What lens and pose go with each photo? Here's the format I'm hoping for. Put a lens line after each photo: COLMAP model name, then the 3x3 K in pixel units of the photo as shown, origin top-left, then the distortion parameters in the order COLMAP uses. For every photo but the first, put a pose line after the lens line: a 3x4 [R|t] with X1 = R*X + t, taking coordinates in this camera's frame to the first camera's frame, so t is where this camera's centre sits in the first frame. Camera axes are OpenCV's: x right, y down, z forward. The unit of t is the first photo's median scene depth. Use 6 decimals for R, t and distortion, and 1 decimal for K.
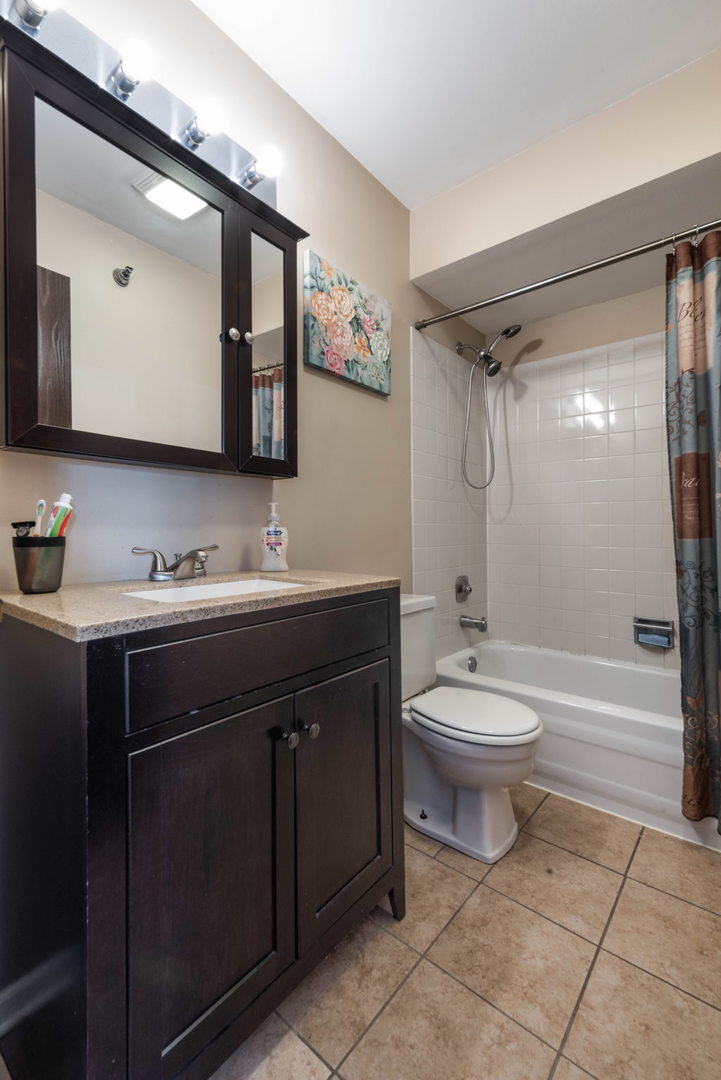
lens RADIAL K [[467.6, 0, 356.7], [0, 467.6, 534.1], [0, 0, 1]] dist [0.016493, -0.000378]
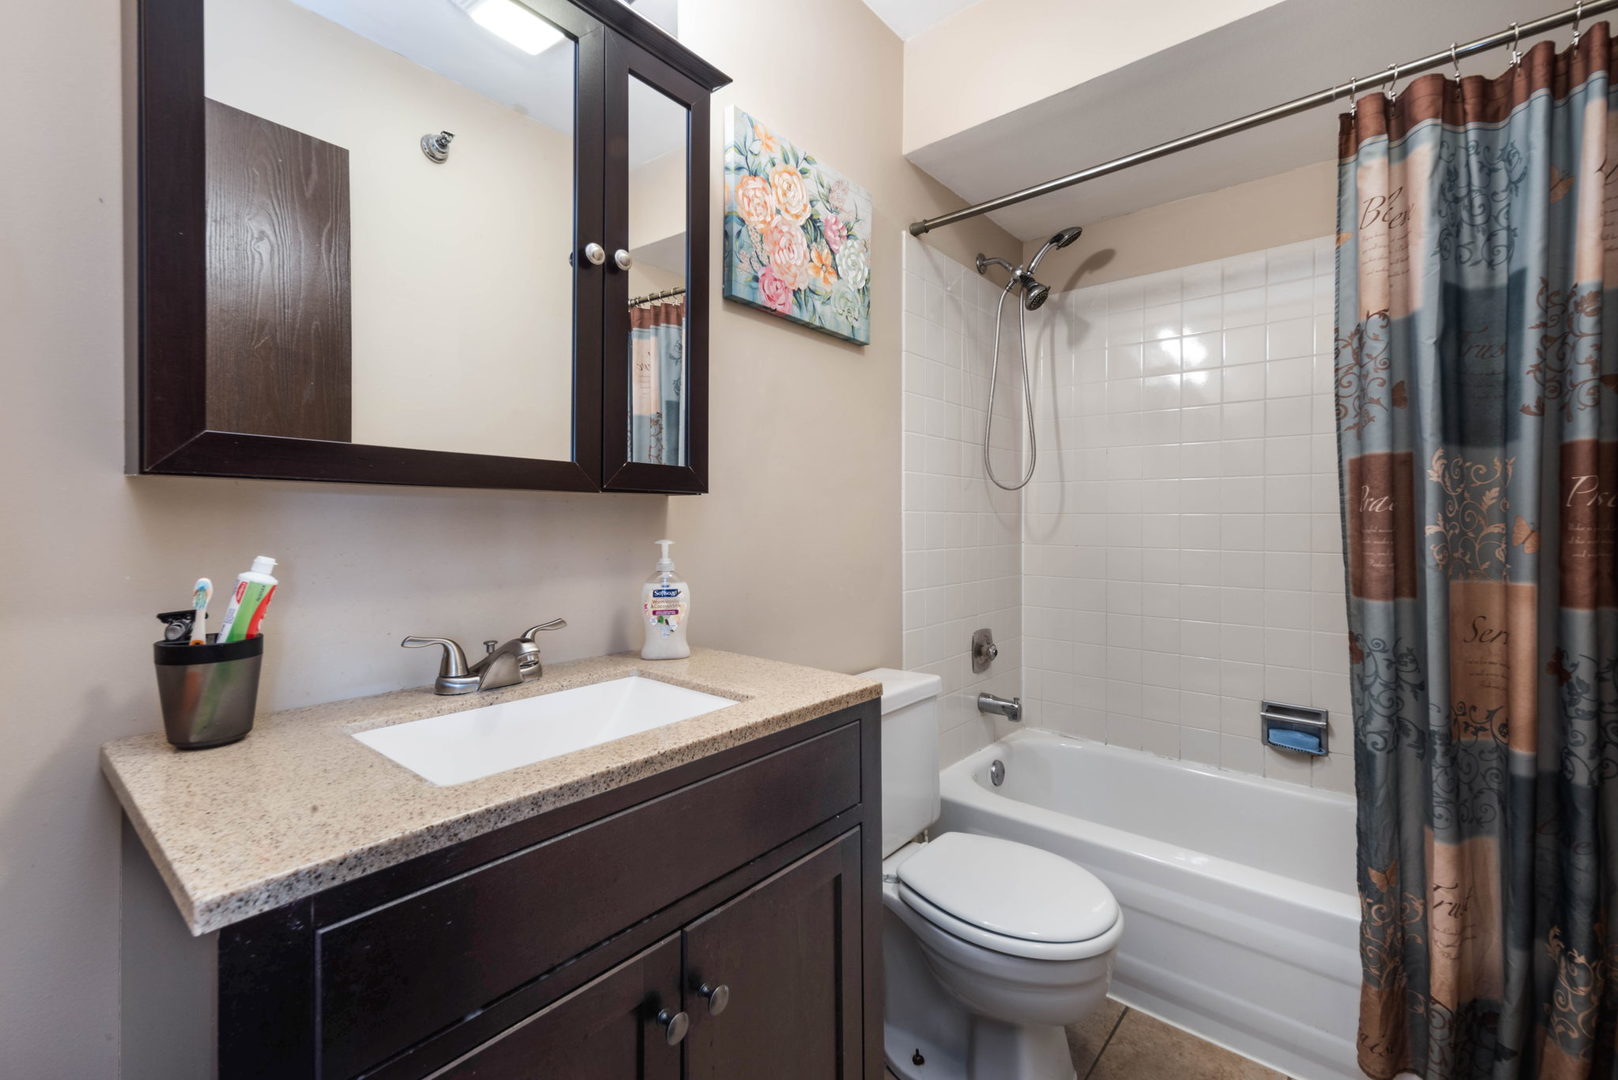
lens RADIAL K [[700.5, 0, 810.9], [0, 700.5, 532.6], [0, 0, 1]] dist [0.016493, -0.000378]
pose [[0.999904, 0.008579, -0.010848, 0.010928], [-0.008551, 0.999960, 0.002620, -0.068362], [0.010870, -0.002527, 0.999938, 0.109954]]
